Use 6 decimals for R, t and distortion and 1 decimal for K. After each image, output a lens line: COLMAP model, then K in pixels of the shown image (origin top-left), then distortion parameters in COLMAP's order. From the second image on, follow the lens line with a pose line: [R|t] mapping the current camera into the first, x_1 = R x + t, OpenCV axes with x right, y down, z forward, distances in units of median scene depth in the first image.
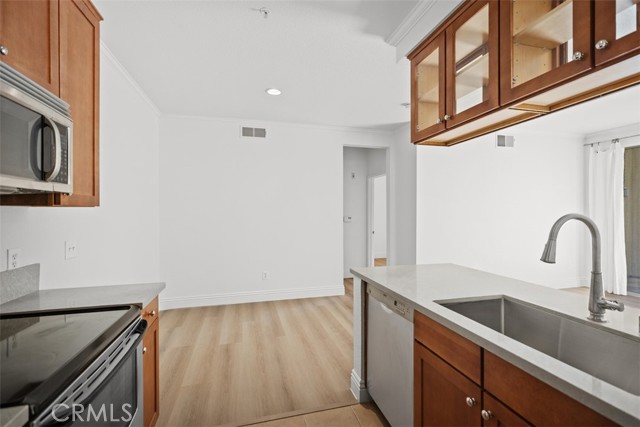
lens RADIAL K [[288.4, 0, 322.4], [0, 288.4, 214.9], [0, 0, 1]] dist [0.005525, -0.000720]
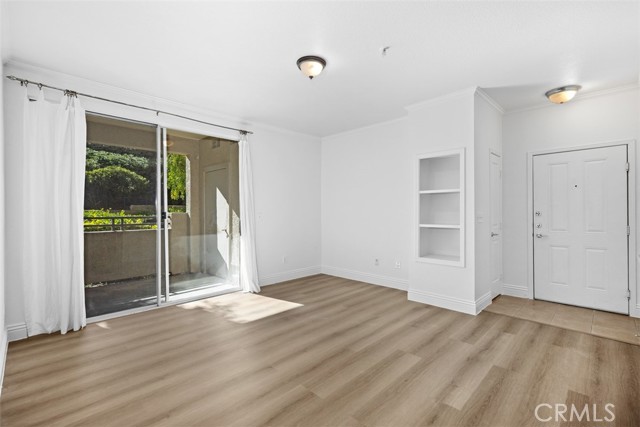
lens RADIAL K [[288.4, 0, 322.1], [0, 288.4, 211.5], [0, 0, 1]] dist [0.005525, -0.000720]
pose [[-0.496262, 0.001981, 0.868170, 0.231148], [0.009673, 0.999948, 0.003248, 0.015818], [-0.868119, 0.010009, -0.496256, 1.135467]]
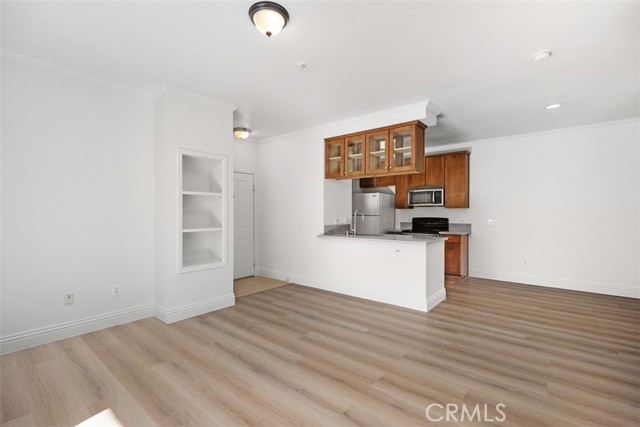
lens RADIAL K [[288.4, 0, 320.7], [0, 288.4, 213.6], [0, 0, 1]] dist [0.005525, -0.000720]
pose [[-0.817163, 0.000192, -0.576406, 1.196818], [-0.004867, 0.999962, 0.007233, 0.010769], [0.576386, 0.008716, -0.817131, 1.309026]]
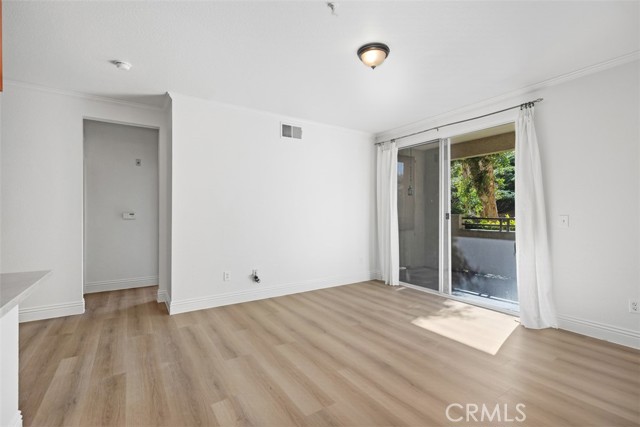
lens RADIAL K [[288.4, 0, 320.7], [0, 288.4, 215.9], [0, 0, 1]] dist [0.005525, -0.000720]
pose [[0.951181, -0.000300, 0.308634, 0.585693], [0.000404, 1.000000, -0.000273, 0.026710], [-0.308634, 0.000384, 0.951181, 0.101612]]
